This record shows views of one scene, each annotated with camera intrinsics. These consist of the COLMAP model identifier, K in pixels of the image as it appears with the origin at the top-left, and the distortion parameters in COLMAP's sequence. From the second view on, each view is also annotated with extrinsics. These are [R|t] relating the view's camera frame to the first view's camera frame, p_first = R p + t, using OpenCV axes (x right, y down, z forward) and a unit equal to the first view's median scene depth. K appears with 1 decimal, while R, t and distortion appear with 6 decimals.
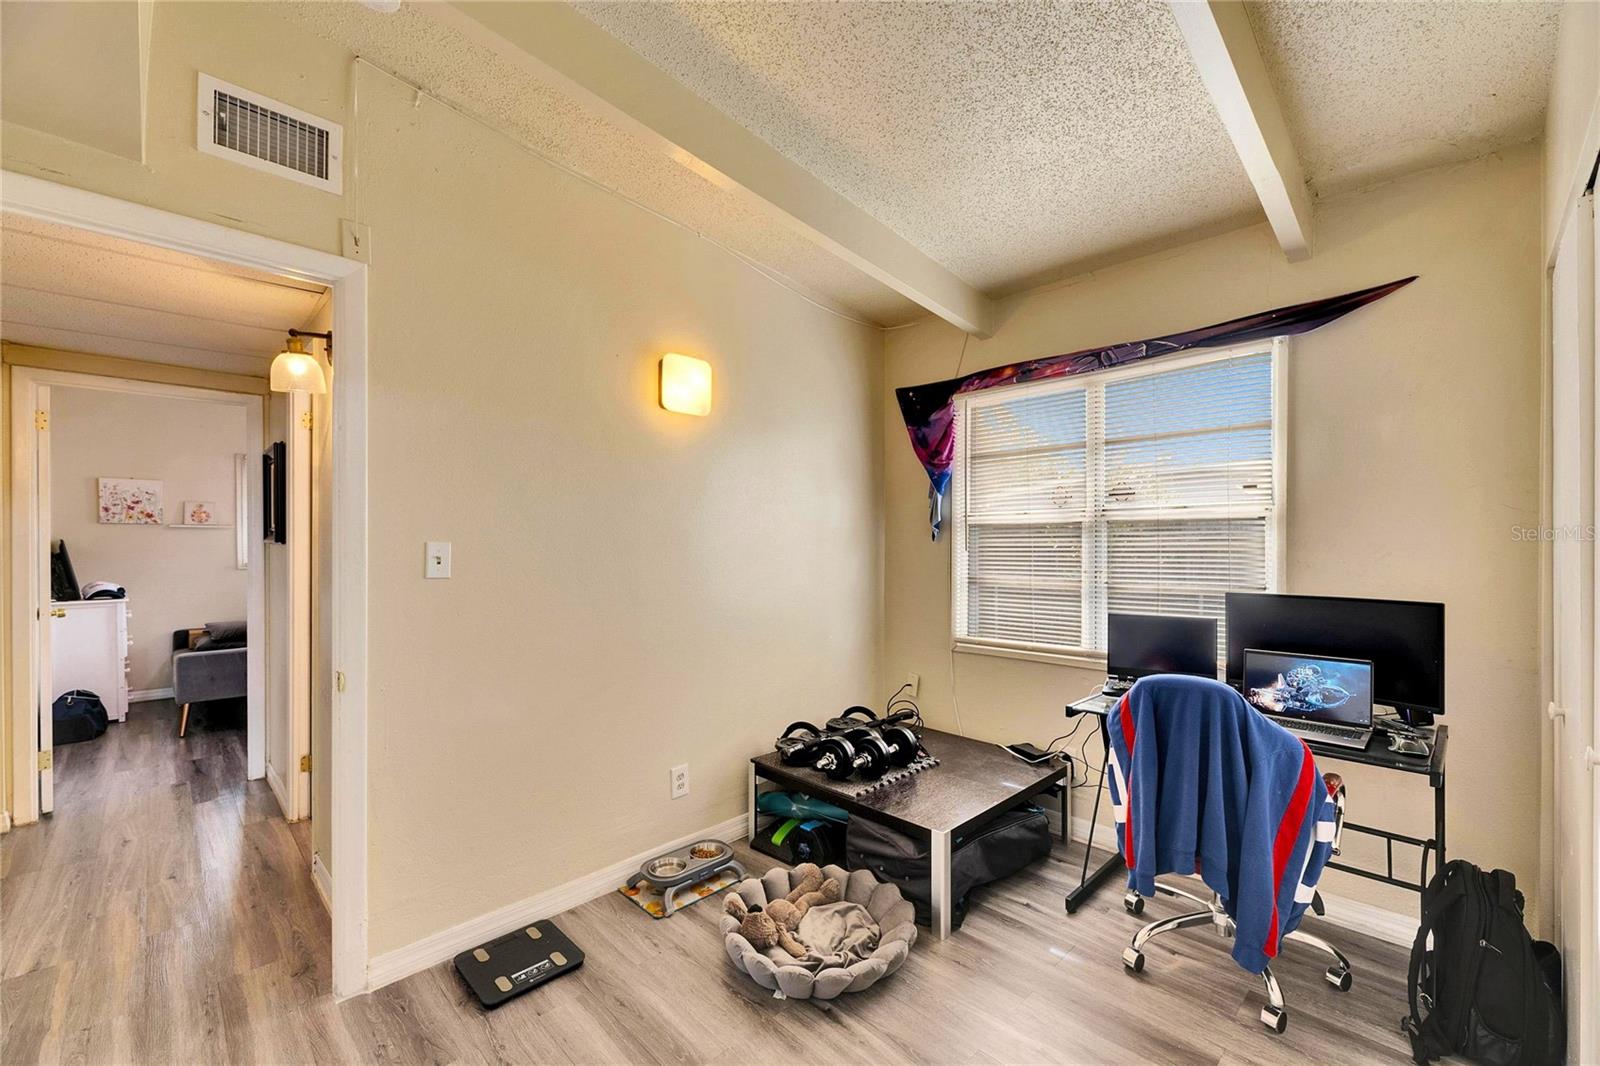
lens RADIAL K [[645.6, 0, 807.0], [0, 645.6, 543.1], [0, 0, 1]] dist [0.011433, -0.005574]
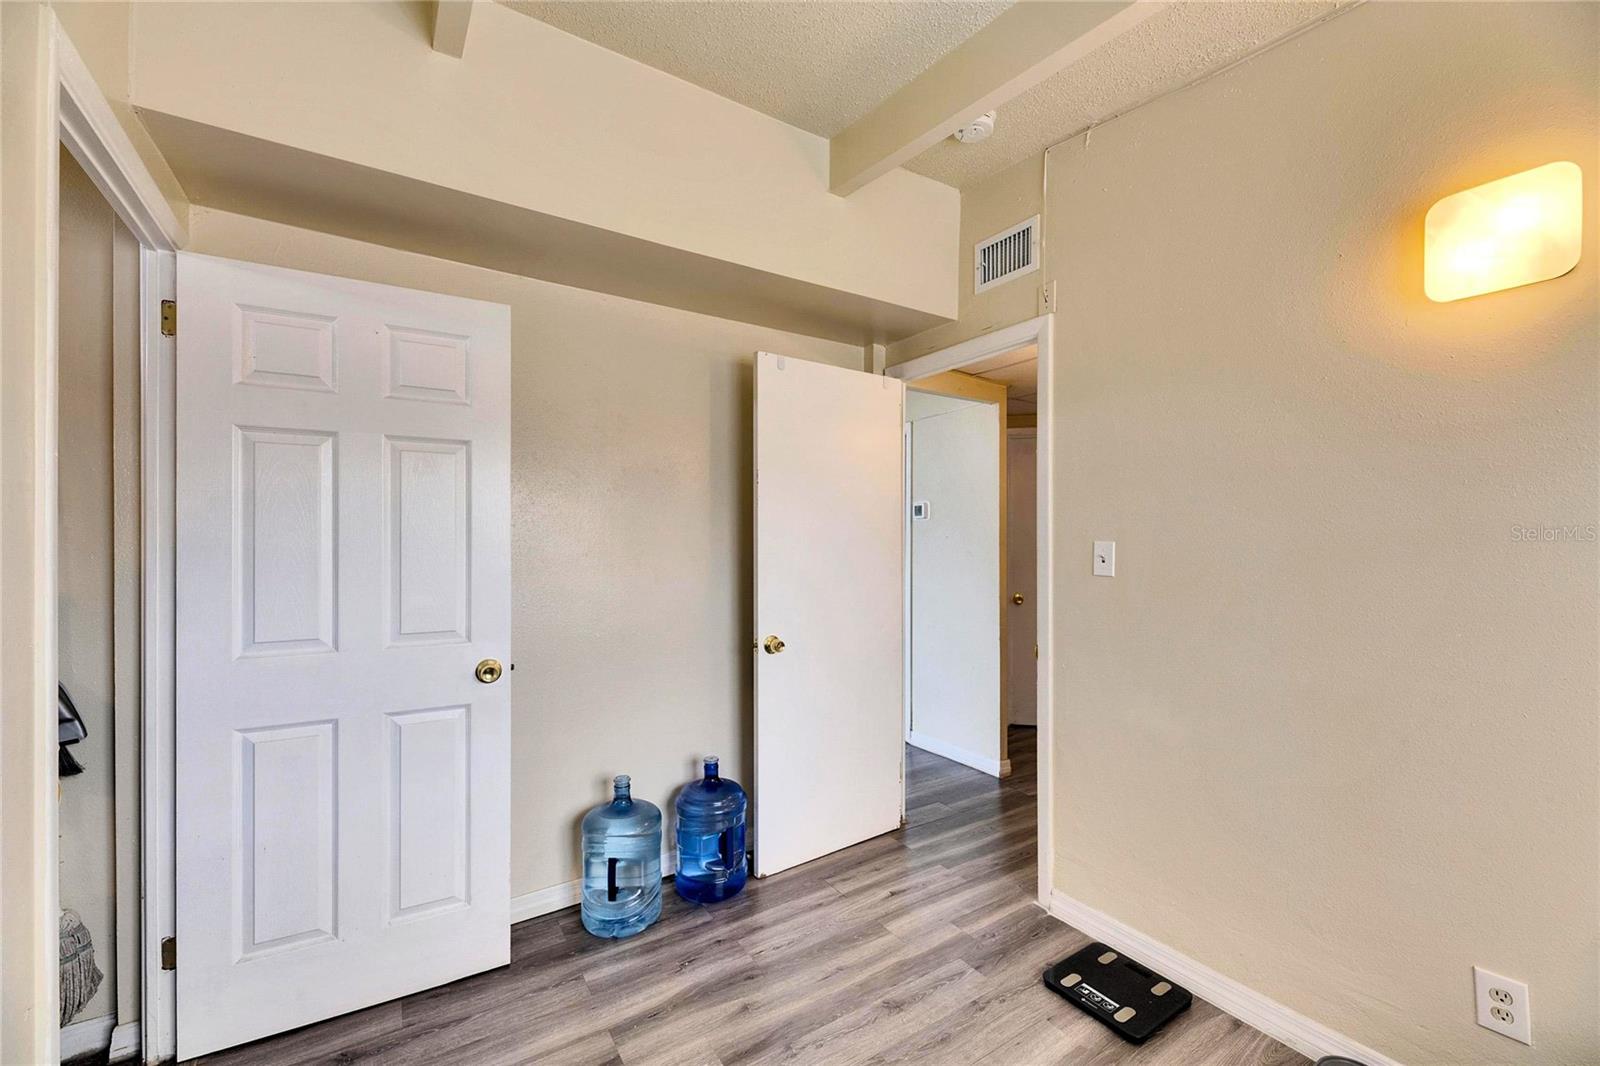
lens RADIAL K [[645.6, 0, 807.0], [0, 645.6, 543.1], [0, 0, 1]] dist [0.011433, -0.005574]
pose [[-0.196591, 0.001994, -0.980484, 0.661891], [-0.001716, 0.999996, 0.002378, -0.002579], [0.980484, 0.002150, -0.196587, 0.873738]]
